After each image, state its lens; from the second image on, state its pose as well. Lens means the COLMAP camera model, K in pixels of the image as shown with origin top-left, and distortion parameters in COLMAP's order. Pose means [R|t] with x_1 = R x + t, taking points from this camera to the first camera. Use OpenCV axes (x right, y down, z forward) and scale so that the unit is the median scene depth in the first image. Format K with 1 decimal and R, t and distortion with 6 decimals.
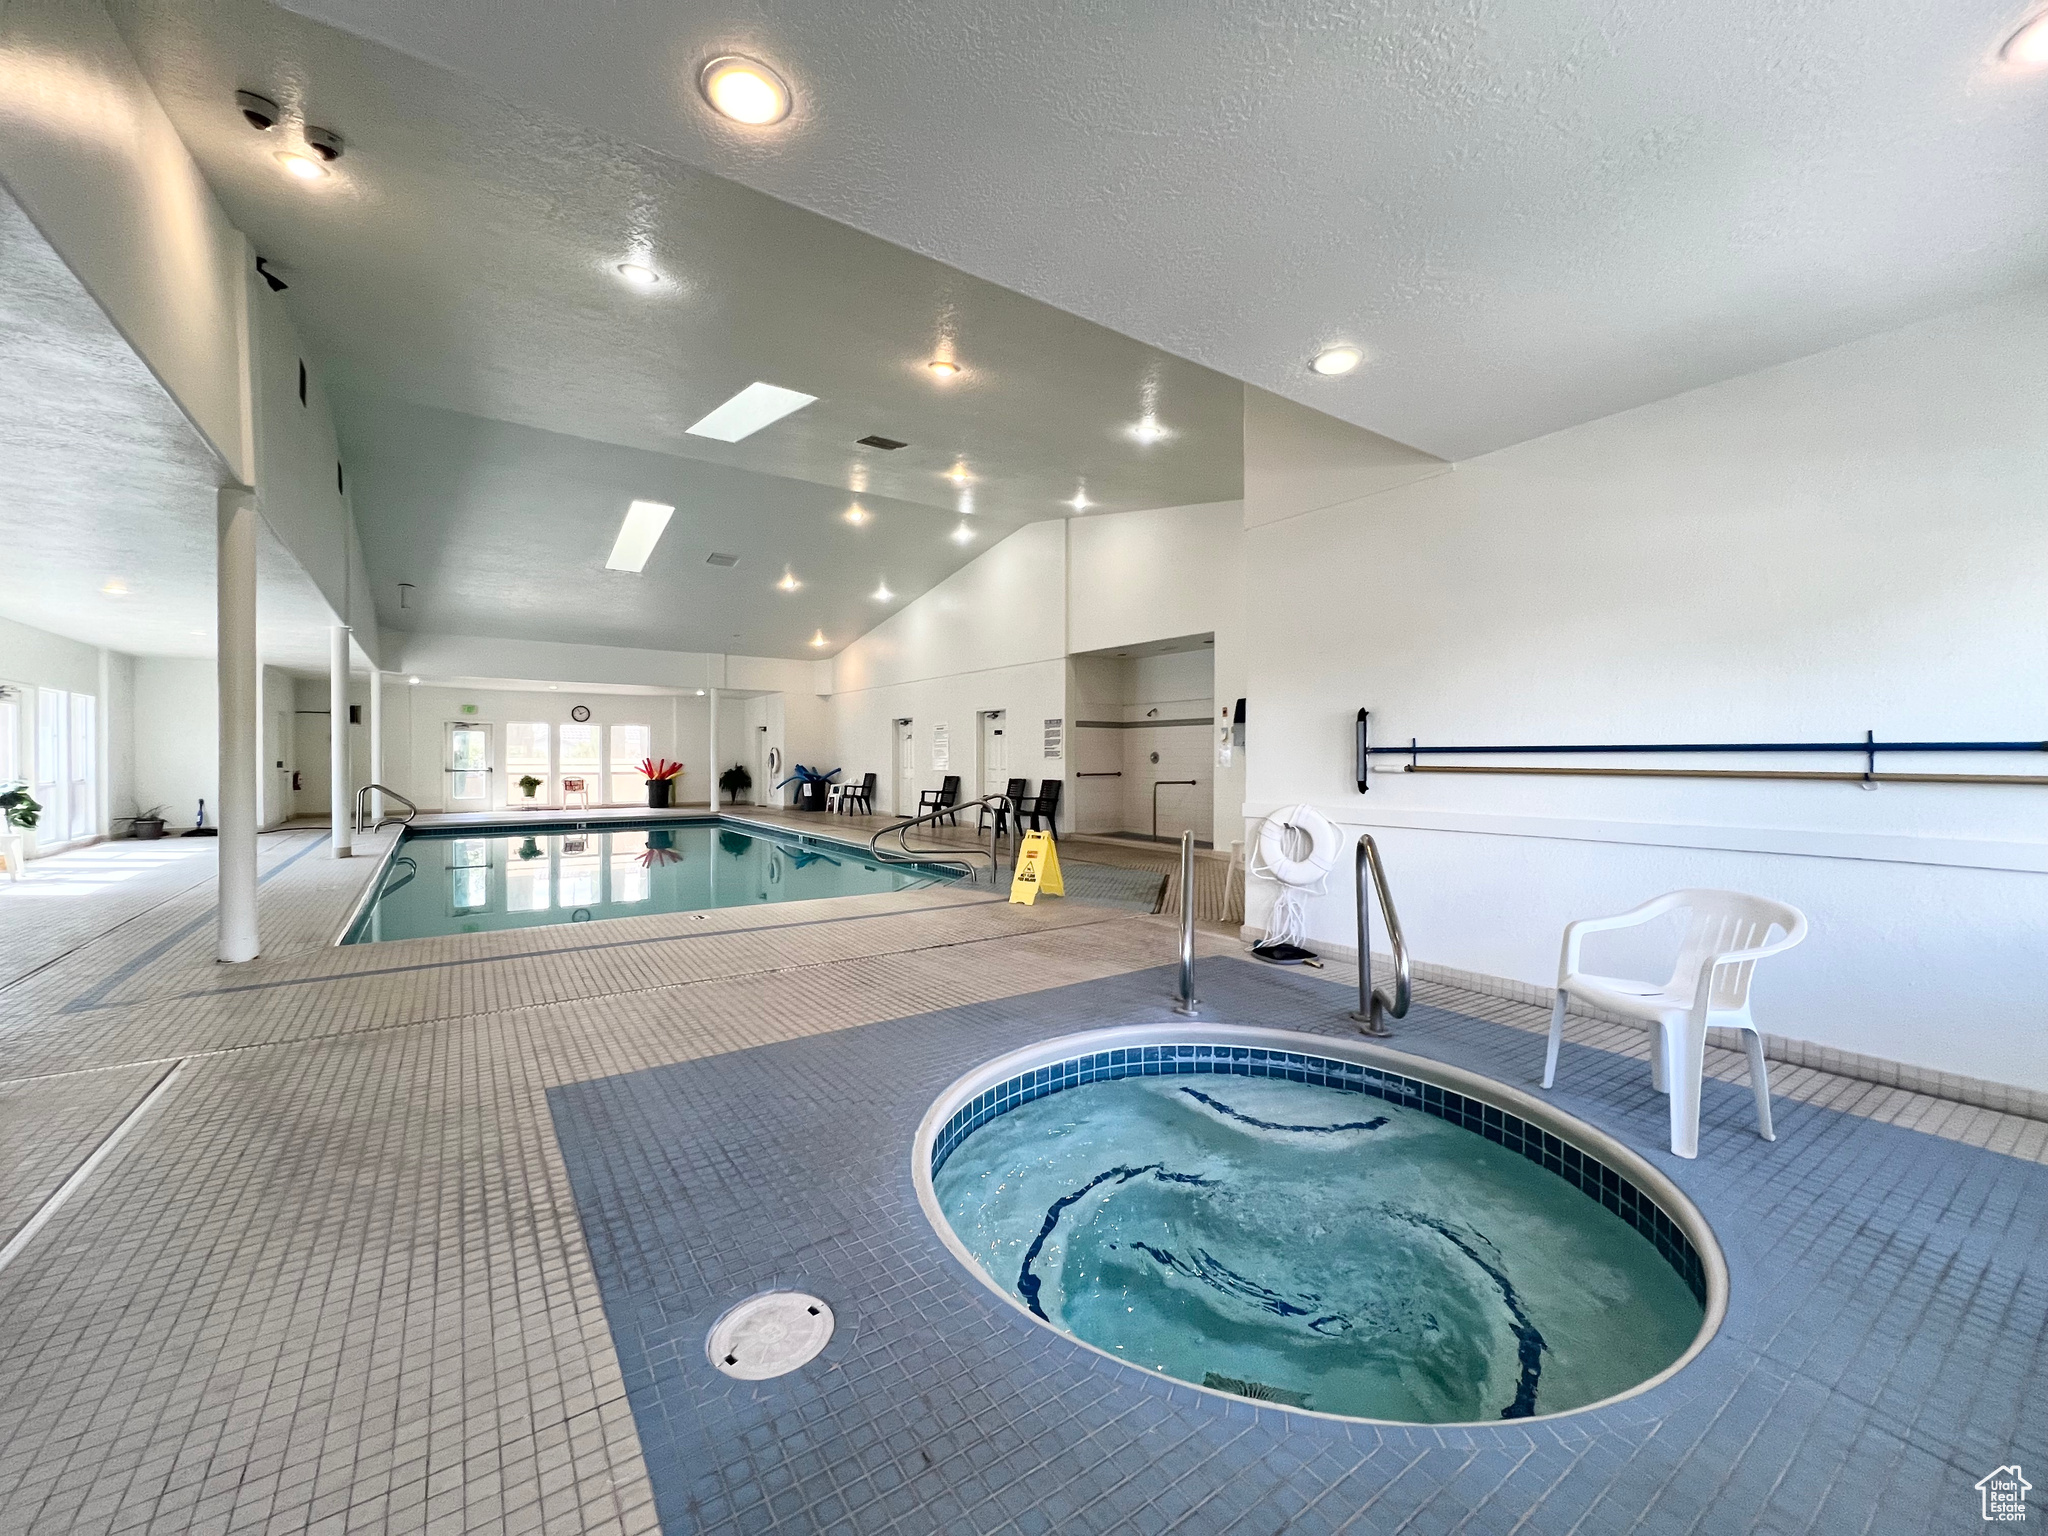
lens RADIAL K [[808.2, 0, 1016.7], [0, 808.2, 764.4], [0, 0, 1]] dist [0.001202, 0.000397]
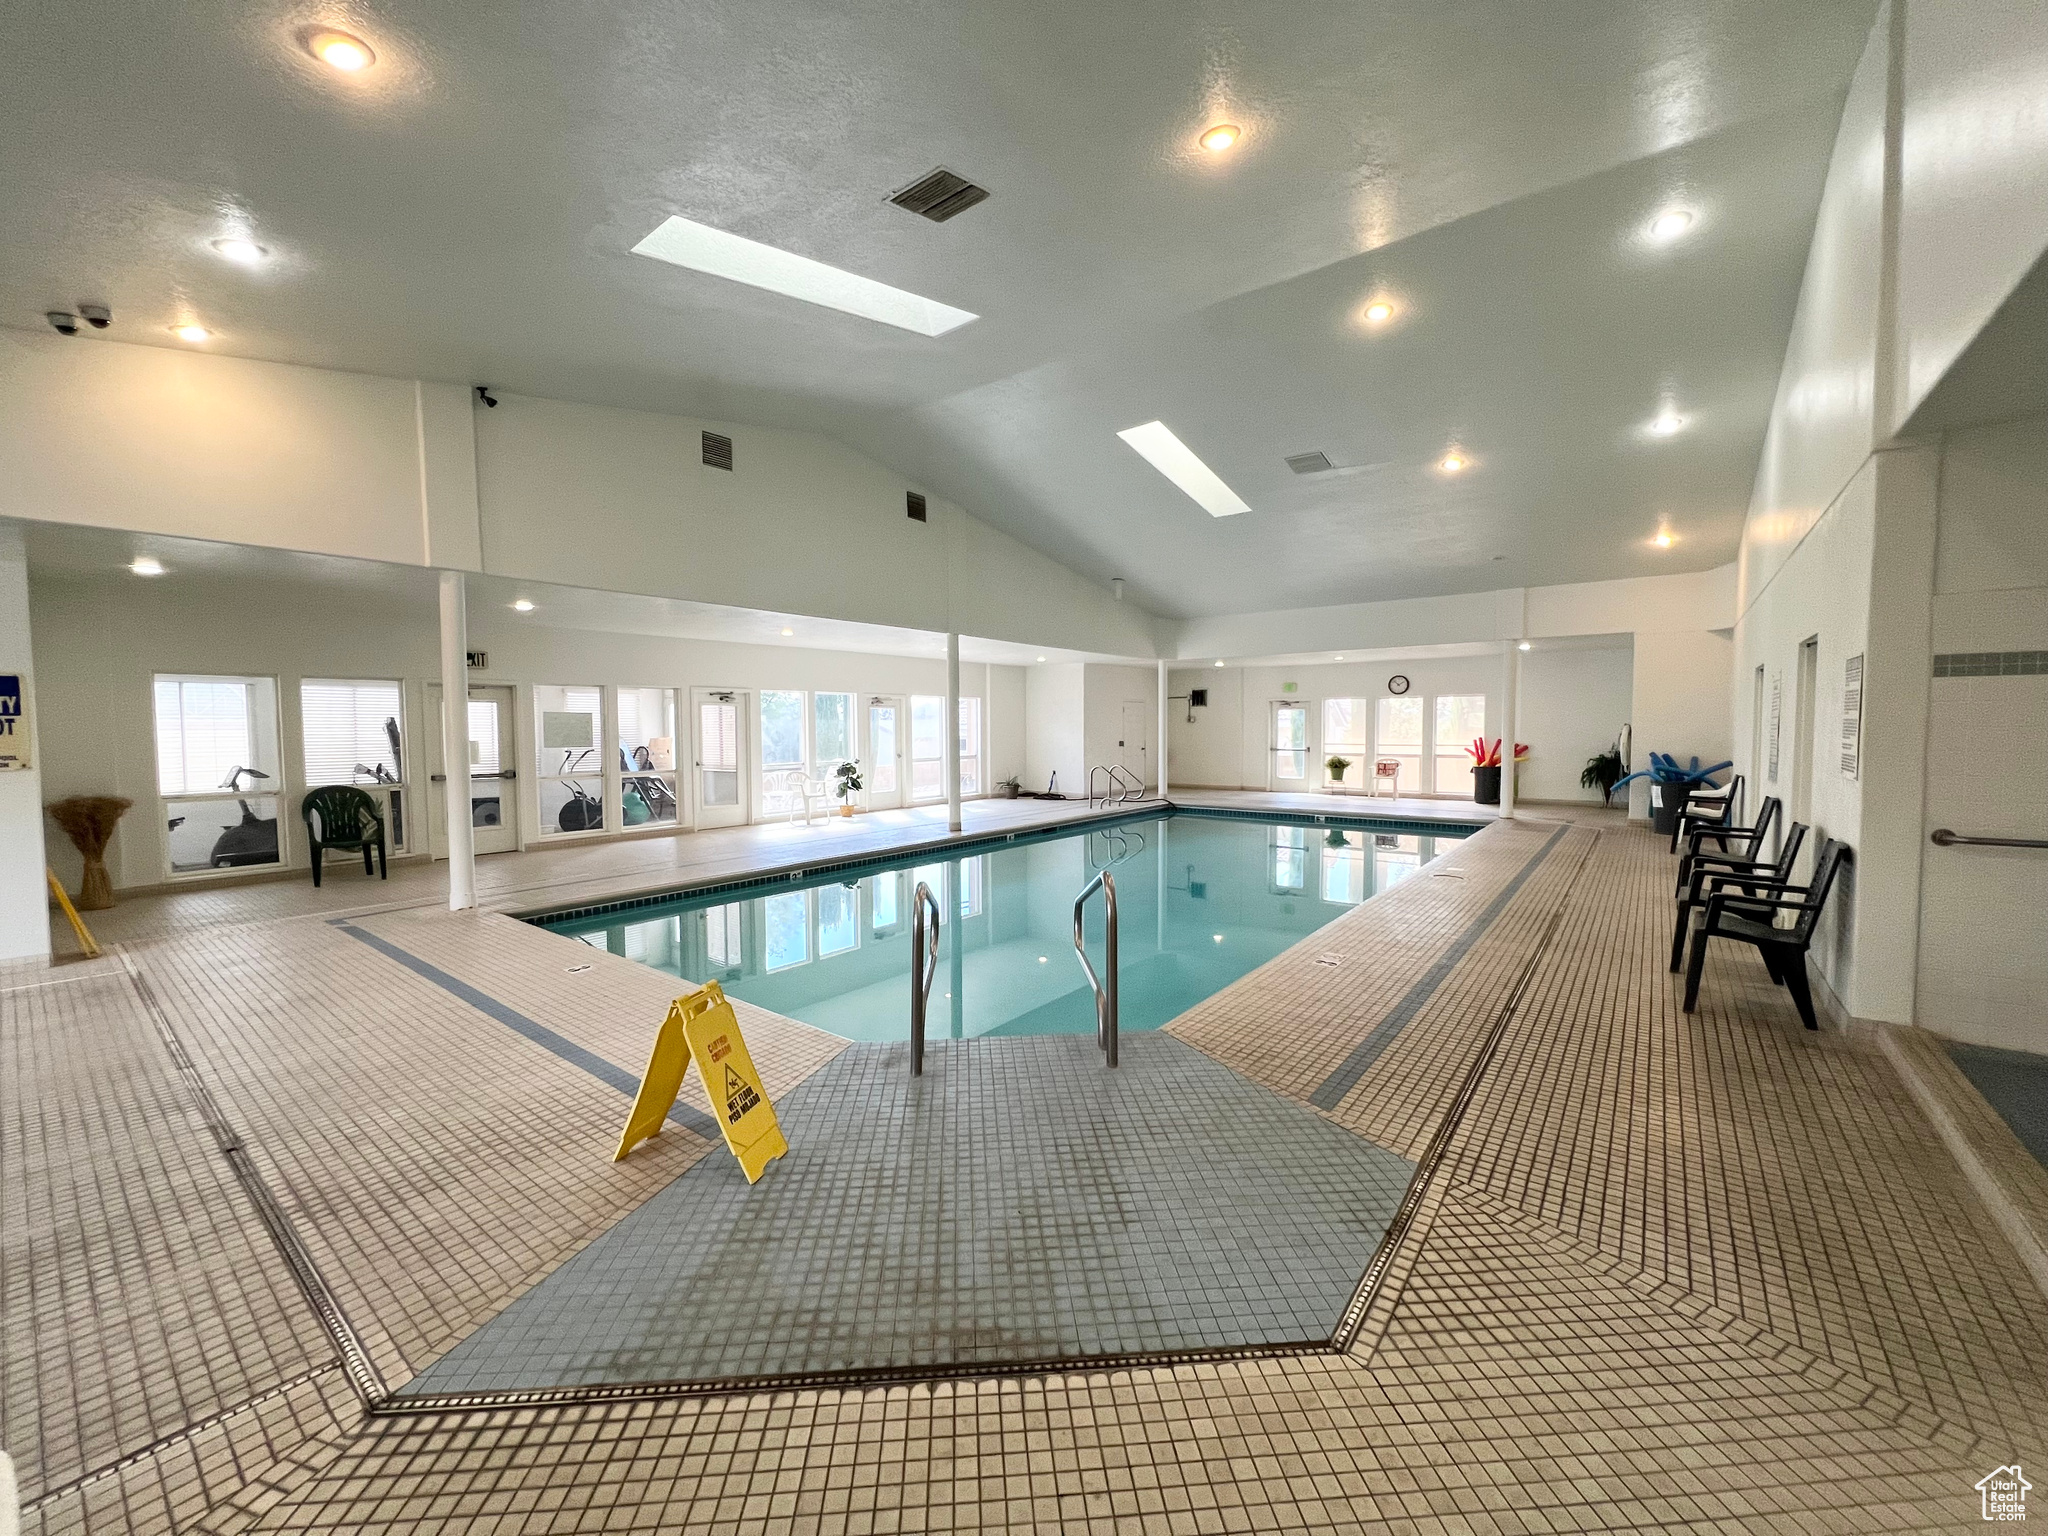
lens RADIAL K [[809.7, 0, 1014.4], [0, 809.7, 771.9], [0, 0, 1]] dist [0.000301, 0.000019]
pose [[0.281693, 0.052066, -0.958091, 0.168041], [-0.000292, 0.998531, 0.054178, -0.018240], [0.959504, -0.014981, 0.281295, 0.393033]]
